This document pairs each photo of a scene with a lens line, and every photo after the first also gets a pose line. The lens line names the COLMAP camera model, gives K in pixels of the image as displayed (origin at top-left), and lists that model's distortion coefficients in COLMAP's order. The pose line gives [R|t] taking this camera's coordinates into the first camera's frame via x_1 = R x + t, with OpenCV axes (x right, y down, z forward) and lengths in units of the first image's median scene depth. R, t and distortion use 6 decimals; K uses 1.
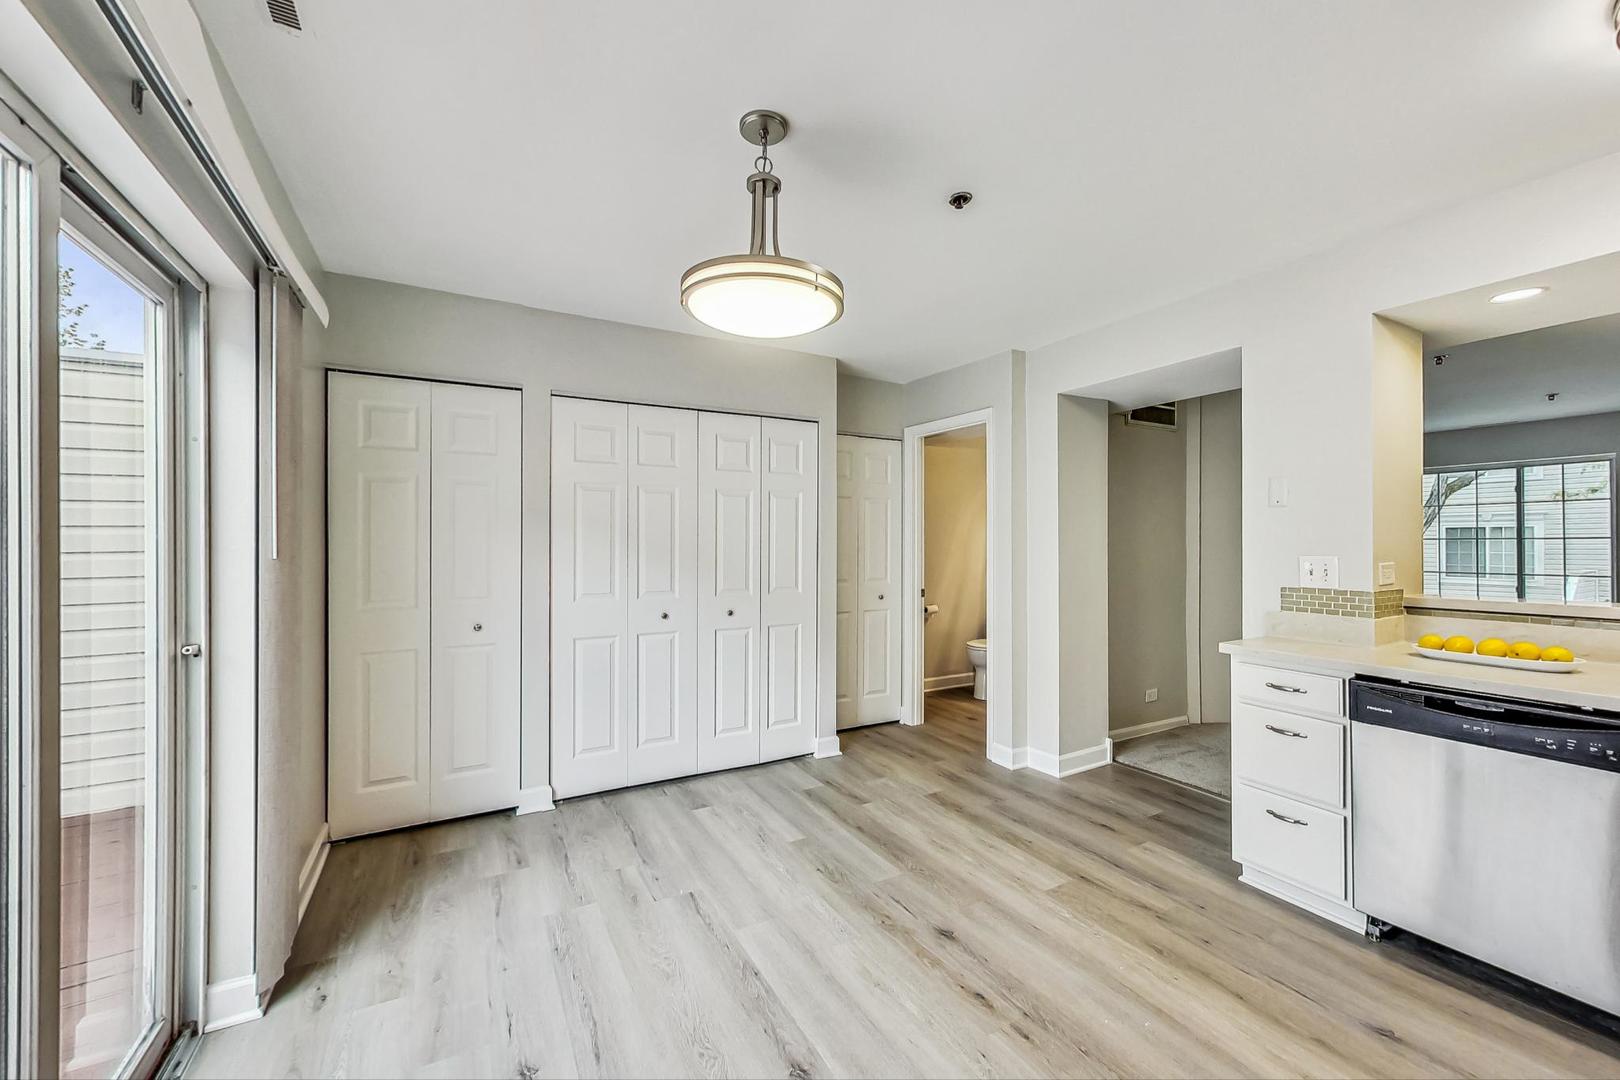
lens RADIAL K [[640.4, 0, 811.1], [0, 640.4, 539.0], [0, 0, 1]] dist [0.001658, -0.000404]
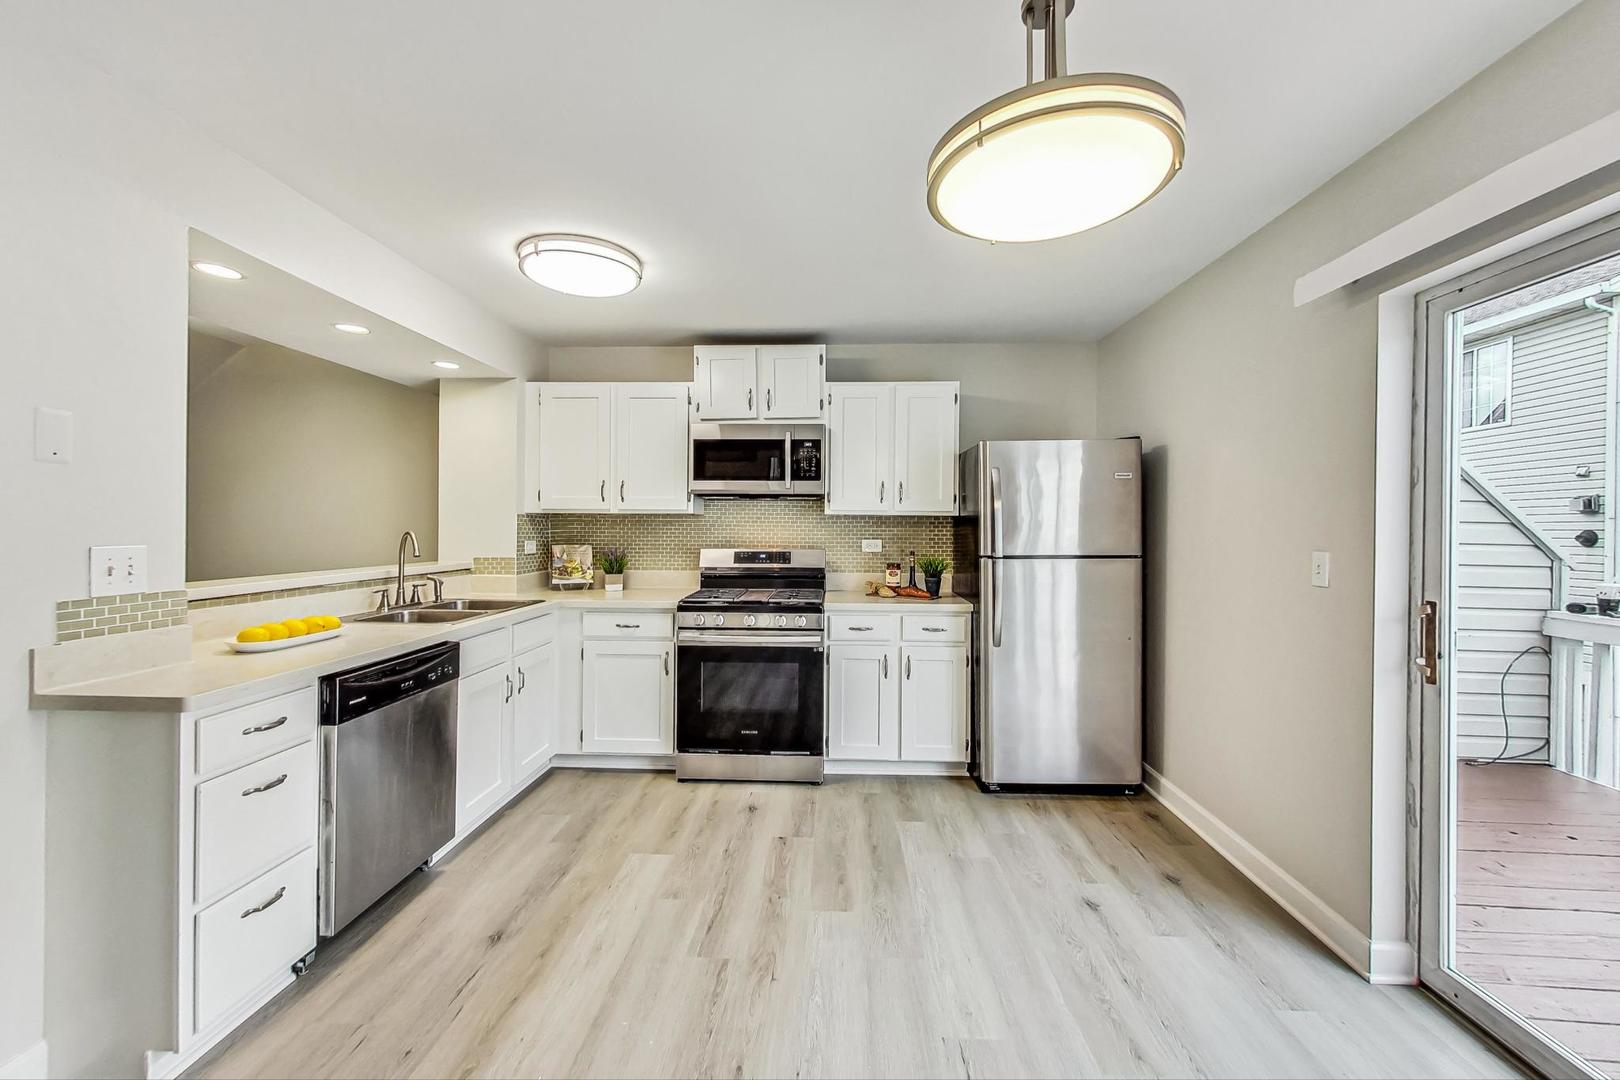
lens RADIAL K [[640.4, 0, 807.2], [0, 640.4, 531.9], [0, 0, 1]] dist [0.001658, -0.000404]
pose [[-0.845315, -0.004067, 0.534252, -0.188077], [-0.003922, 0.999991, 0.001406, 0.010064], [-0.534253, -0.000907, -0.845324, 1.405062]]
